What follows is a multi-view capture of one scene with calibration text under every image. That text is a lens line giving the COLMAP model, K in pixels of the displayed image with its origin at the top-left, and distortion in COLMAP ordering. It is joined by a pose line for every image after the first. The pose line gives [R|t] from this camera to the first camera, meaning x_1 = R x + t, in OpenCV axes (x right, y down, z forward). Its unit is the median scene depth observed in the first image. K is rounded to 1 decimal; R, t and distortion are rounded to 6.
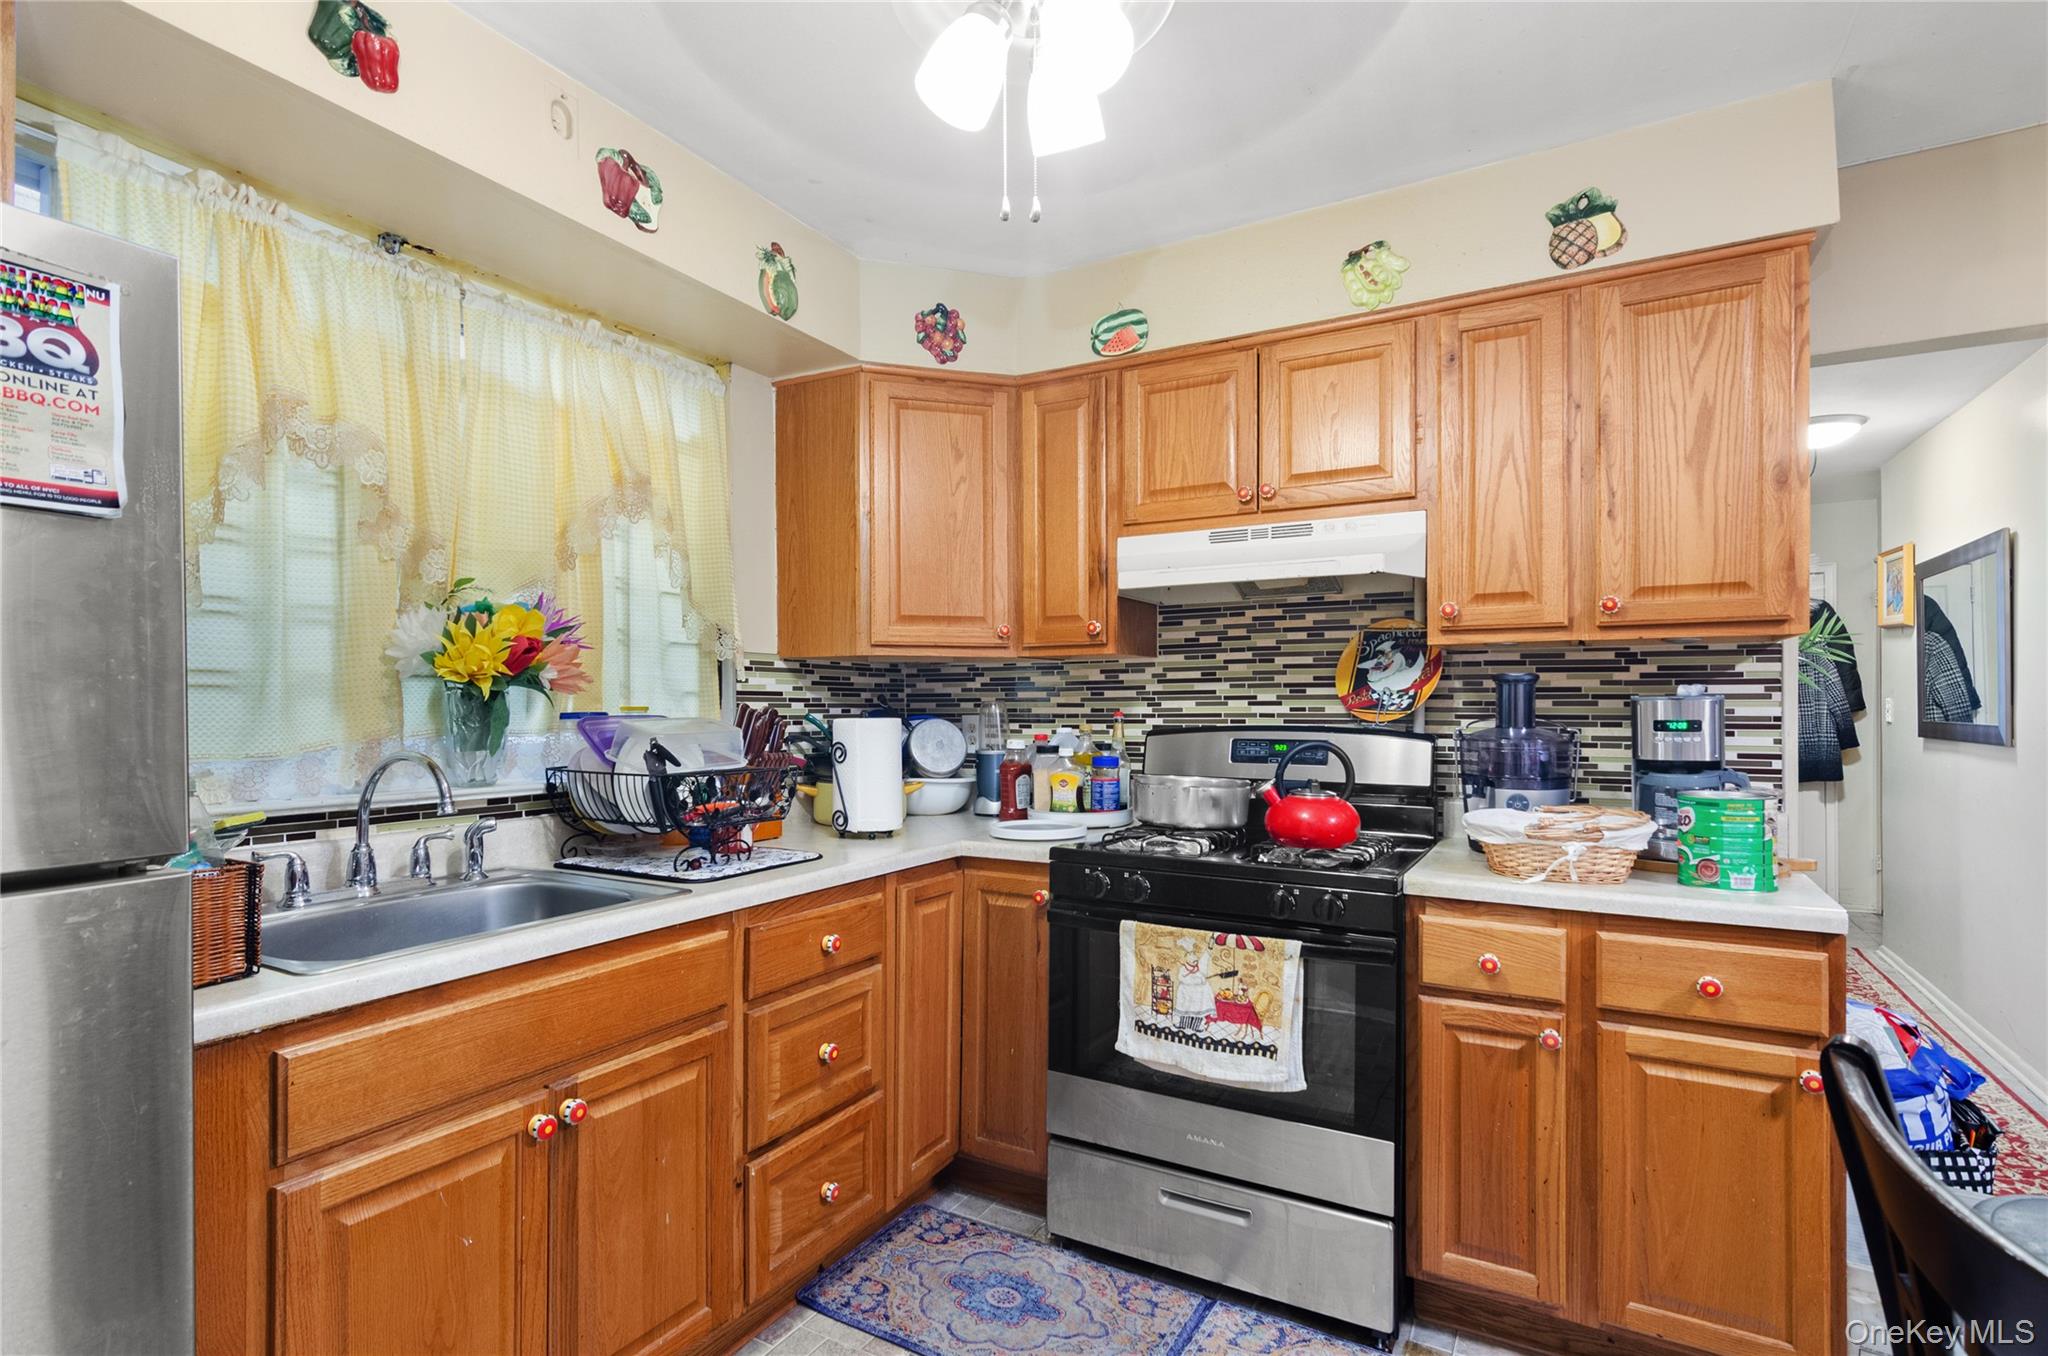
lens RADIAL K [[988.6, 0, 1016.5], [0, 988.6, 701.3], [0, 0, 1]] dist [0.001026, 0.000861]
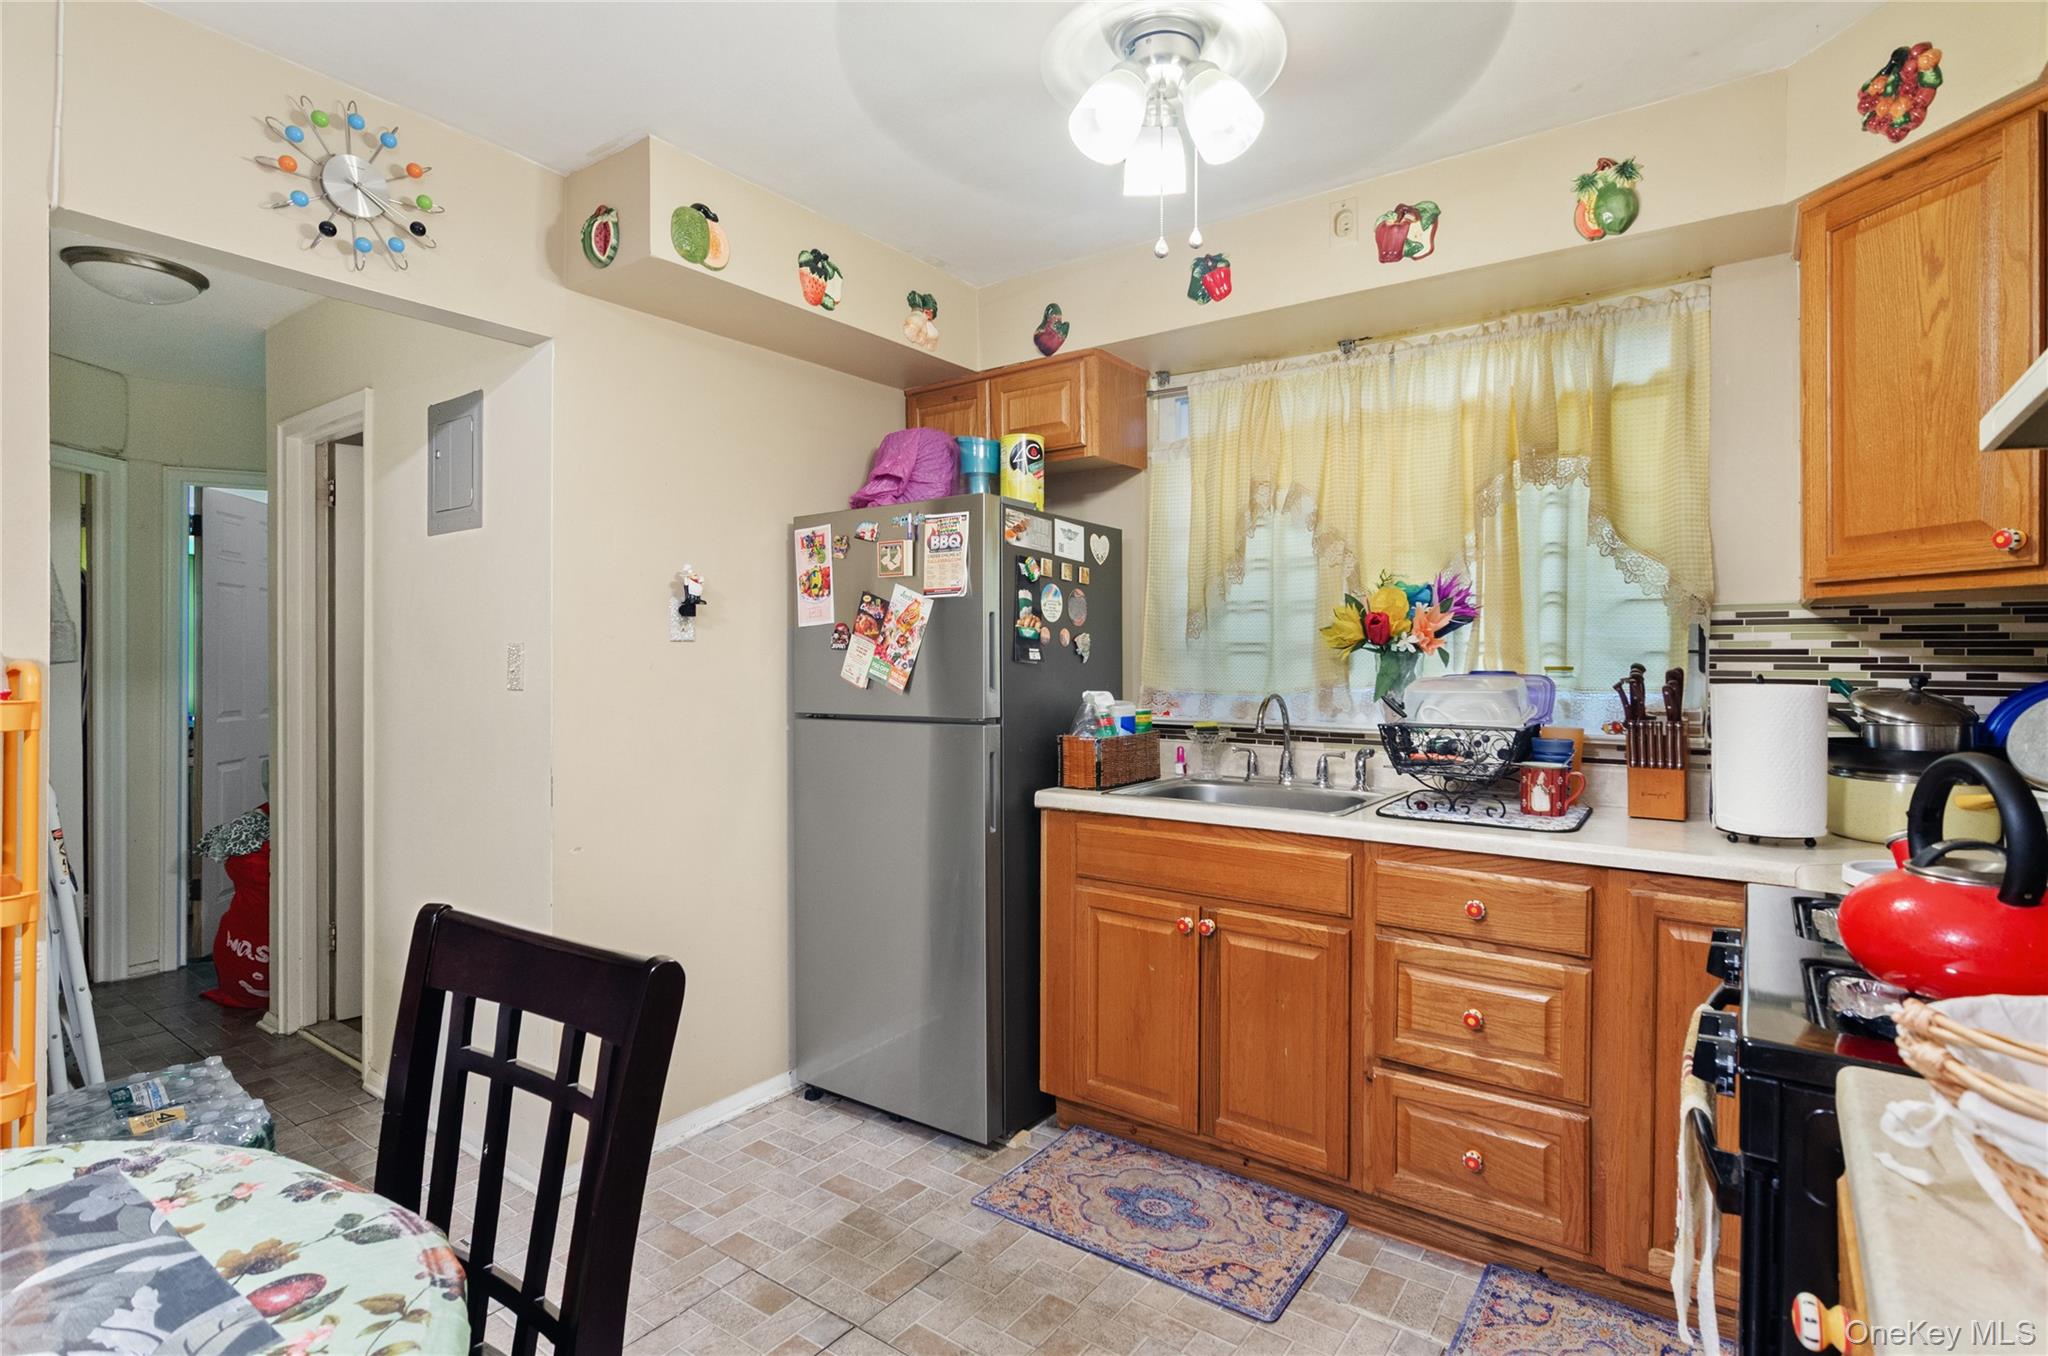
lens RADIAL K [[998.2, 0, 1027.9], [0, 998.2, 661.5], [0, 0, 1]] dist [0.000933, 0.000391]
pose [[-0.108814, 0.001652, -0.994061, 0.760769], [-0.000432, 0.999998, 0.001709, -0.001436], [0.994062, 0.000615, -0.108813, 0.600414]]
